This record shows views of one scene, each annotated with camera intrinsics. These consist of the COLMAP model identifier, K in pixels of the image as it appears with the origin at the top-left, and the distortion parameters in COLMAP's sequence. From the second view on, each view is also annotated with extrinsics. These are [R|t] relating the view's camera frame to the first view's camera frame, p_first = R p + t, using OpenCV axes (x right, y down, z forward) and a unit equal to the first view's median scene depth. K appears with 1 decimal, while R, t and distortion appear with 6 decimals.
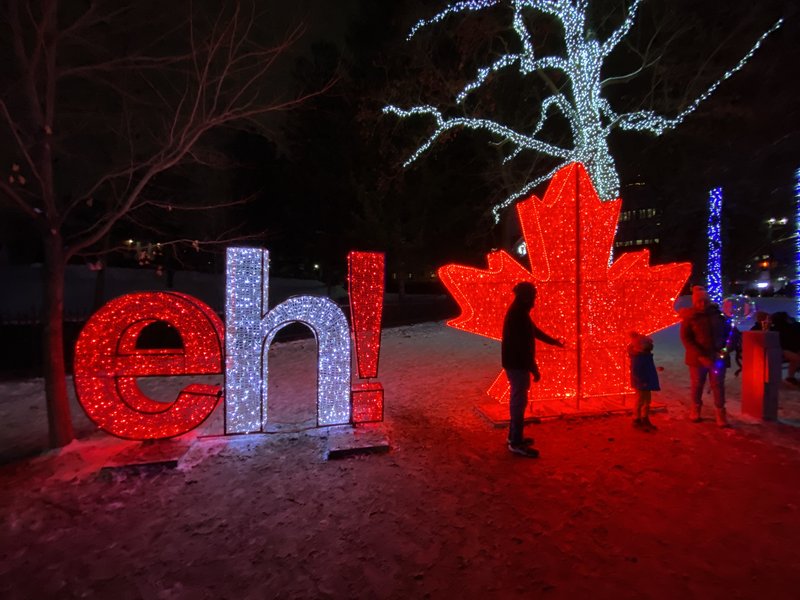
lens RADIAL K [[319.4, 0, 399.4], [0, 319.4, 300.0], [0, 0, 1]] dist [0.000392, 0.000012]
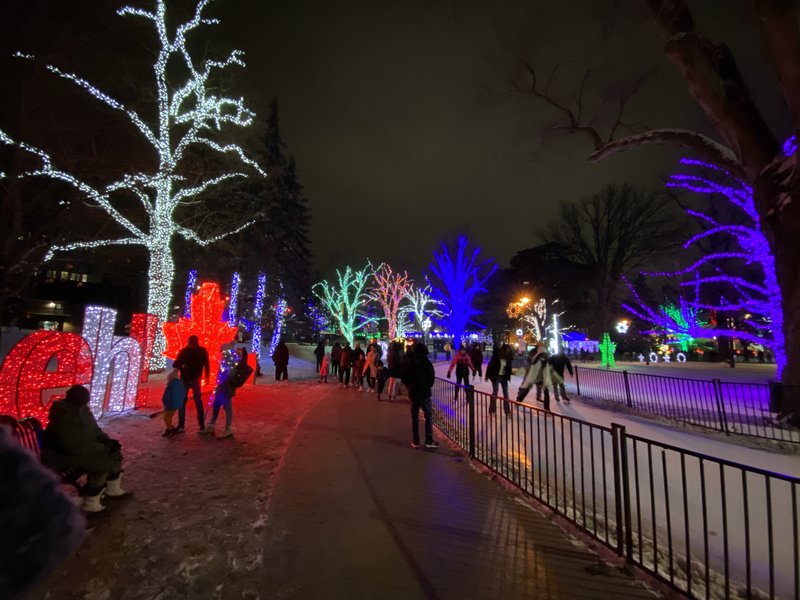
lens RADIAL K [[321.1, 0, 399.5], [0, 321.1, 300.3], [0, 0, 1]] dist [-0.000591, -0.000064]
pose [[0.093667, 0.144879, 0.985006, -0.707200], [-0.006640, 0.989424, -0.144898, 0.007438], [-0.995581, 0.007032, 0.093639, -0.228019]]
